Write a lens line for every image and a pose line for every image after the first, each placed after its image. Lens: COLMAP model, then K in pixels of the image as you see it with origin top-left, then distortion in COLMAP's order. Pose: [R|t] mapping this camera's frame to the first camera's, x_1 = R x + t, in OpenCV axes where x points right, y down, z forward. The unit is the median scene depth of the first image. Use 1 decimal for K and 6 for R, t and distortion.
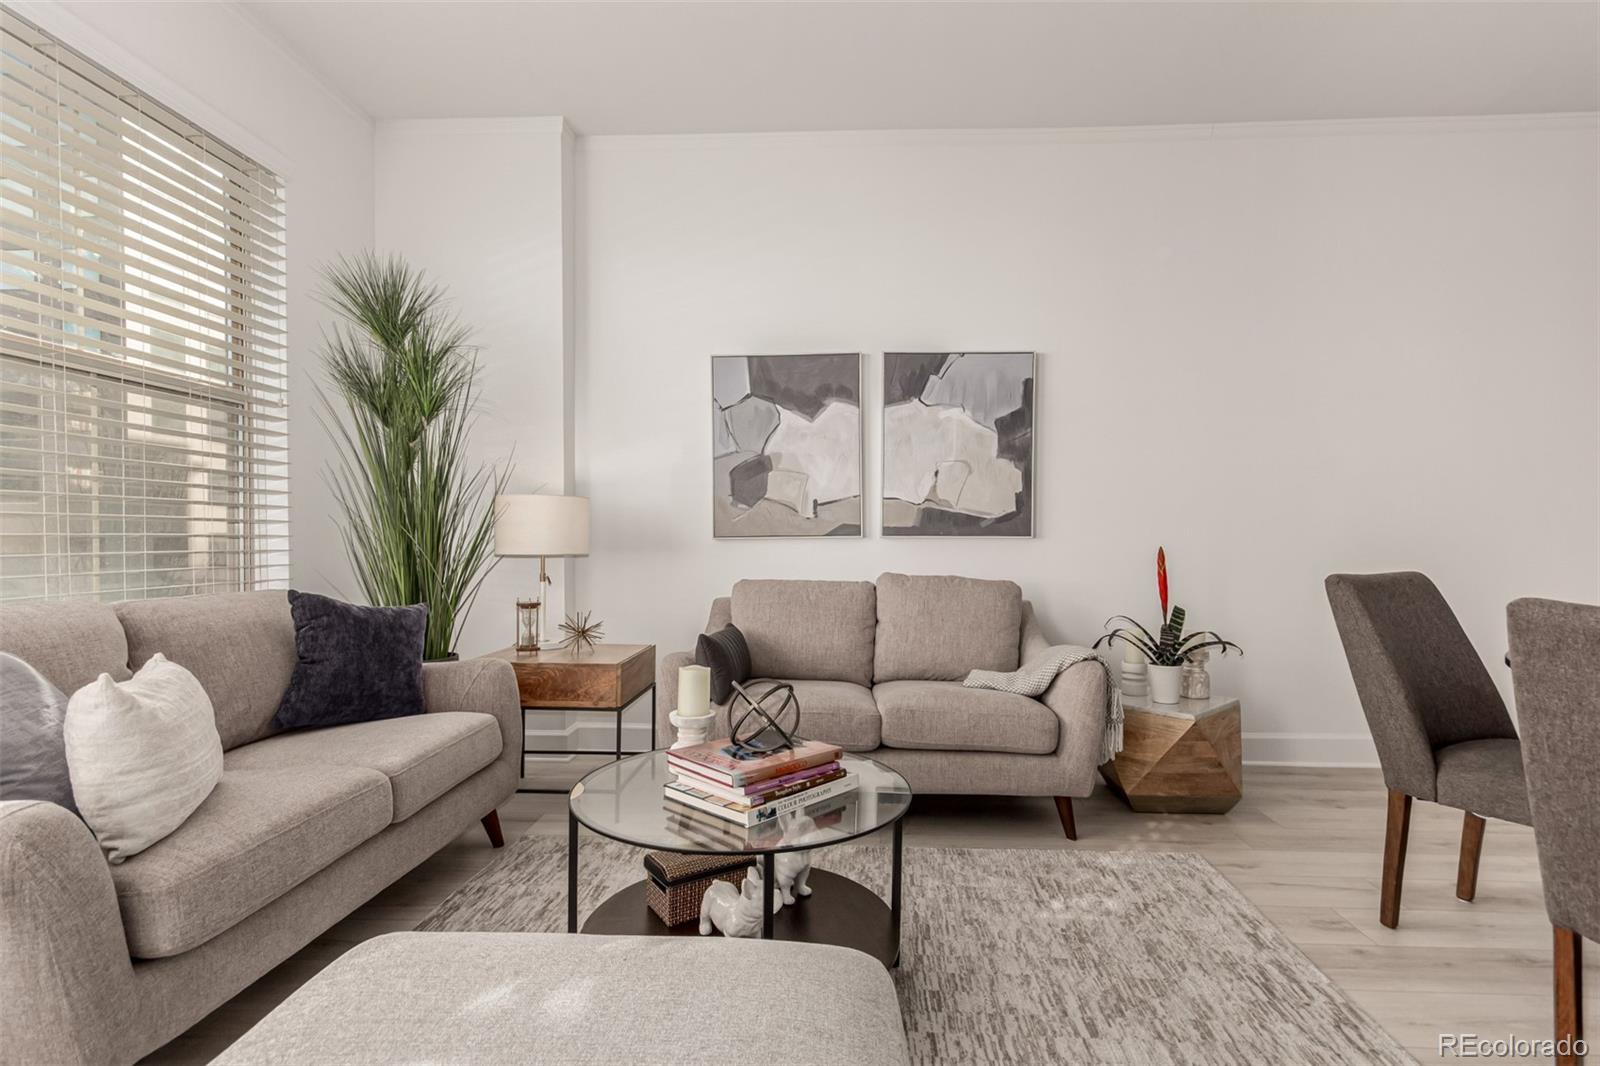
lens RADIAL K [[769.8, 0, 834.4], [0, 769.8, 545.8], [0, 0, 1]] dist [0.002565, 0.000946]
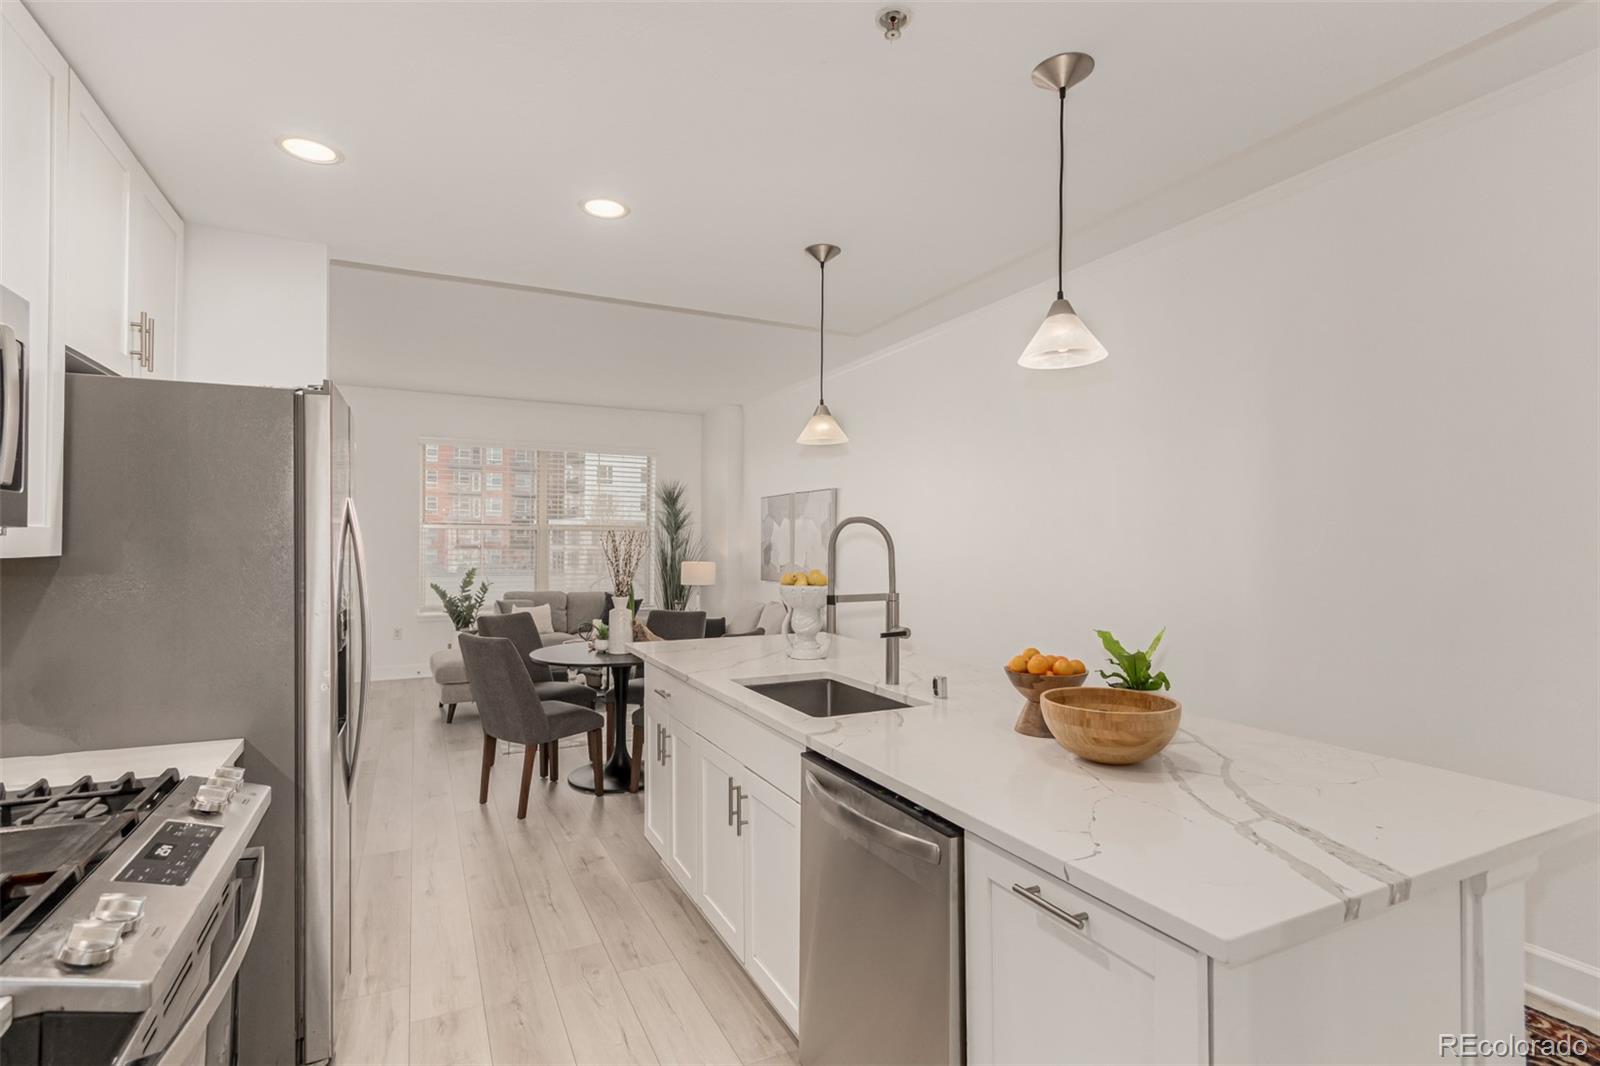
lens RADIAL K [[760.9, 0, 787.4], [0, 760.9, 539.4], [0, 0, 1]] dist [0.002709, 0.000545]
pose [[0.474025, 0.000017, -0.880511, 1.800218], [-0.019028, 0.999767, -0.010224, -0.107419], [0.880306, 0.021601, 0.473915, 0.041520]]
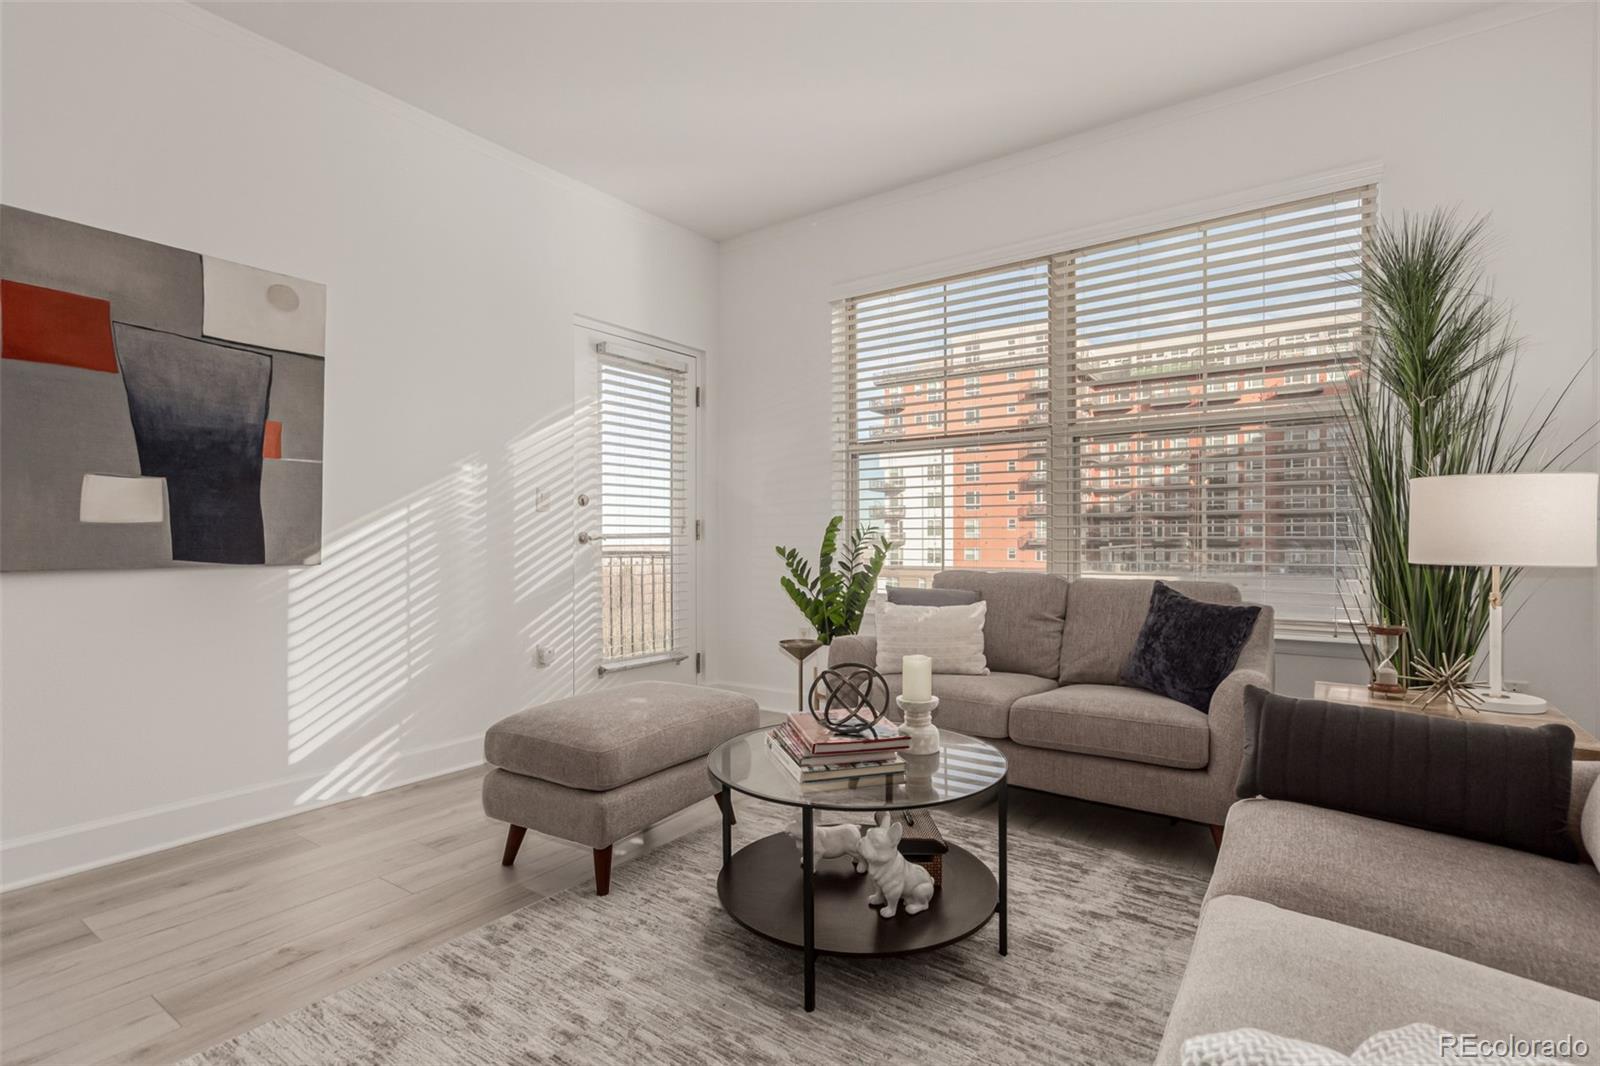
lens RADIAL K [[760.9, 0, 787.4], [0, 760.9, 539.4], [0, 0, 1]] dist [0.002709, 0.000545]
pose [[-0.550626, 0.001177, -0.834752, 0.441001], [-0.007057, 0.999957, 0.006065, -0.009355], [0.834723, 0.009231, -0.550593, 0.763372]]
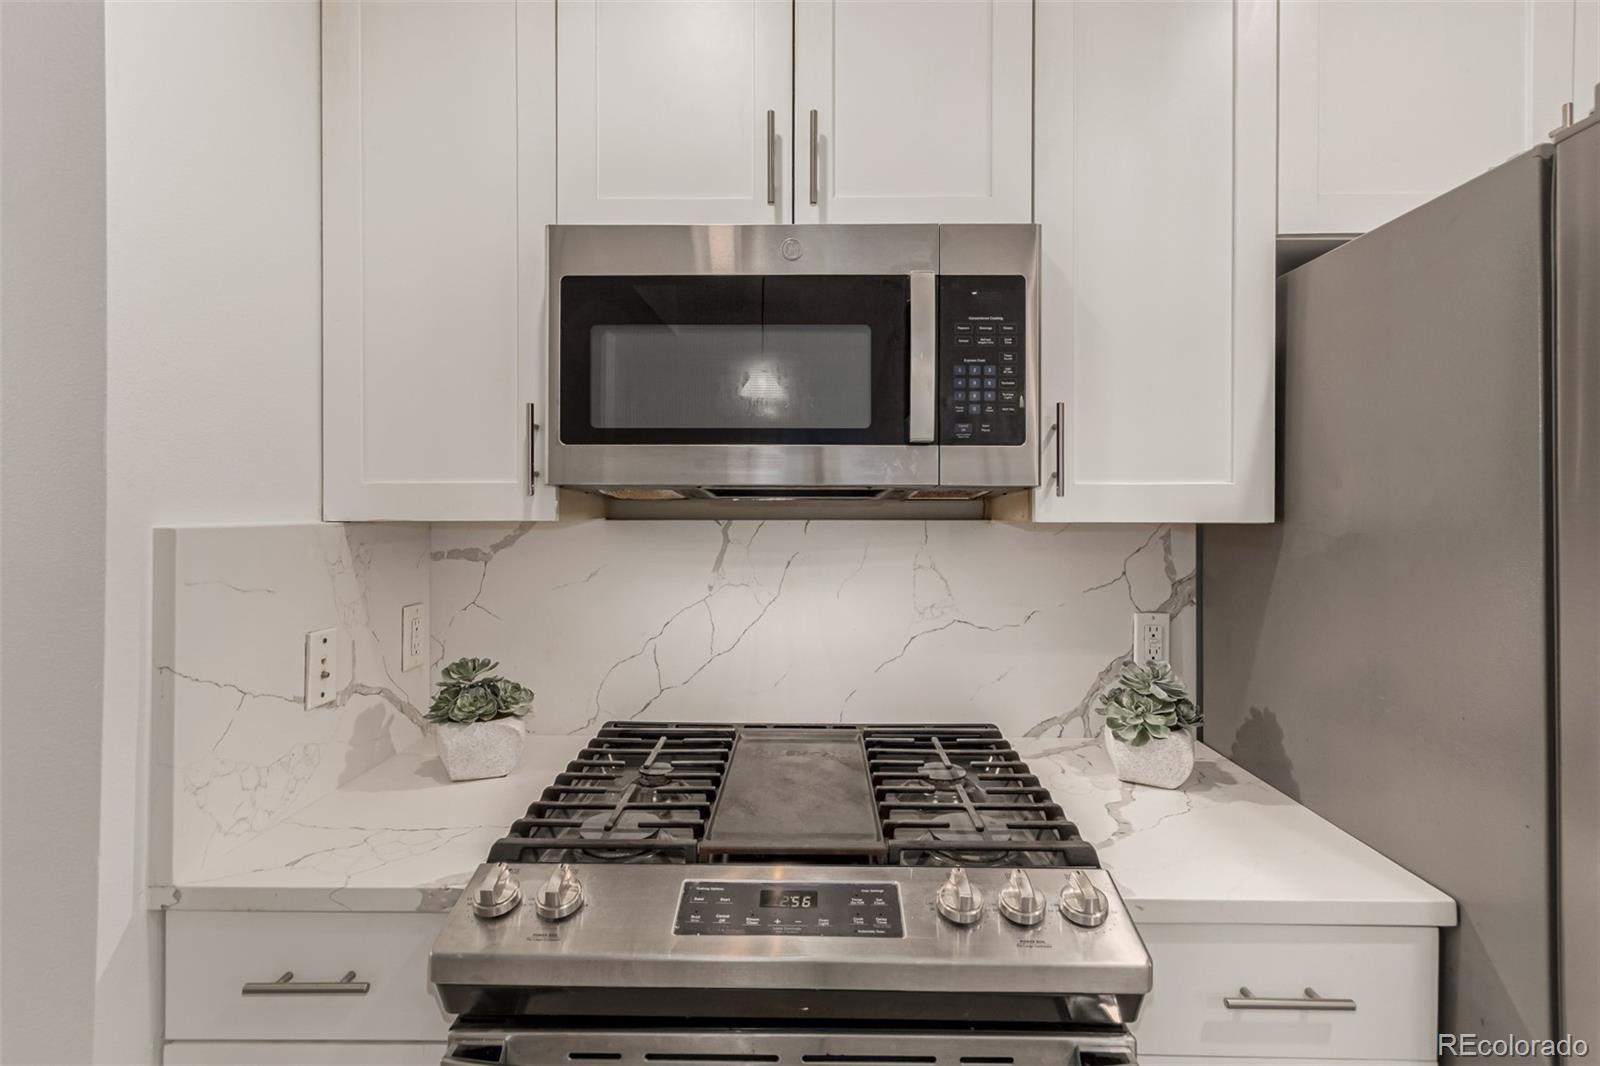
lens RADIAL K [[773.1, 0, 796.4], [0, 773.1, 501.9], [0, 0, 1]] dist [0.000798, 0.000256]
pose [[-0.999727, 0.001232, -0.023351, 1.391892], [0.001080, 0.999978, 0.006523, -0.104974], [0.023358, 0.006496, -0.999706, 0.196516]]
